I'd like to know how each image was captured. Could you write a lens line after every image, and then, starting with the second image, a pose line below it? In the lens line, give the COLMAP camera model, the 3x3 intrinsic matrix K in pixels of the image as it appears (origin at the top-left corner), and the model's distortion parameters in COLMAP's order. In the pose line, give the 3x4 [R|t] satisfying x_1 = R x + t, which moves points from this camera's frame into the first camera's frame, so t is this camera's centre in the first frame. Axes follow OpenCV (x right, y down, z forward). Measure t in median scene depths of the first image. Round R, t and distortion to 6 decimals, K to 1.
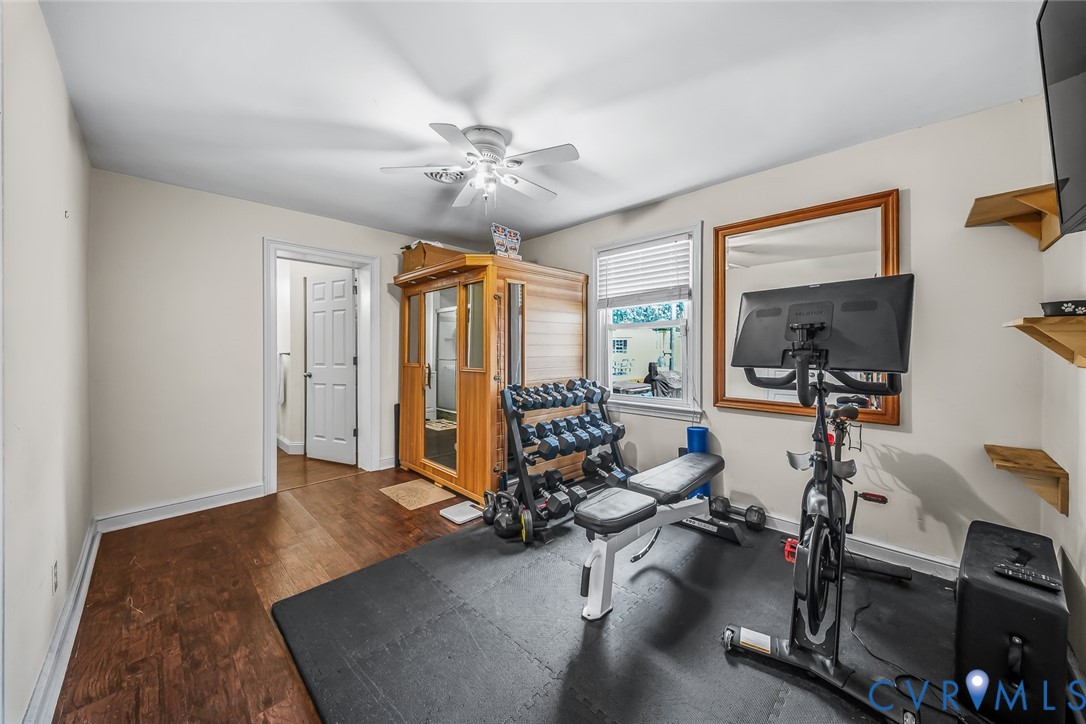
lens RADIAL K [[385.4, 0, 542.6], [0, 385.4, 359.1], [0, 0, 1]] dist [0.000061, -0.003048]
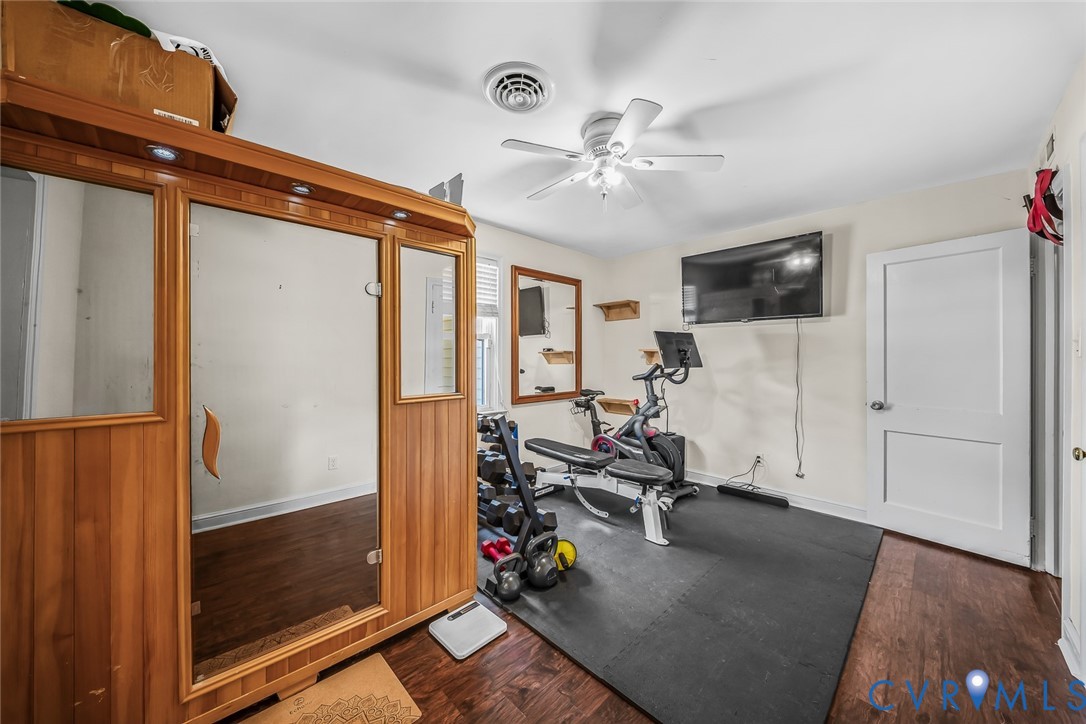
lens RADIAL K [[385.4, 0, 542.6], [0, 385.4, 359.1], [0, 0, 1]] dist [0.000061, -0.003048]
pose [[0.021811, -0.005867, 0.999745, -0.793734], [0.031660, 0.999485, 0.005175, -0.030113], [-0.999261, 0.031539, 0.021985, 0.833329]]
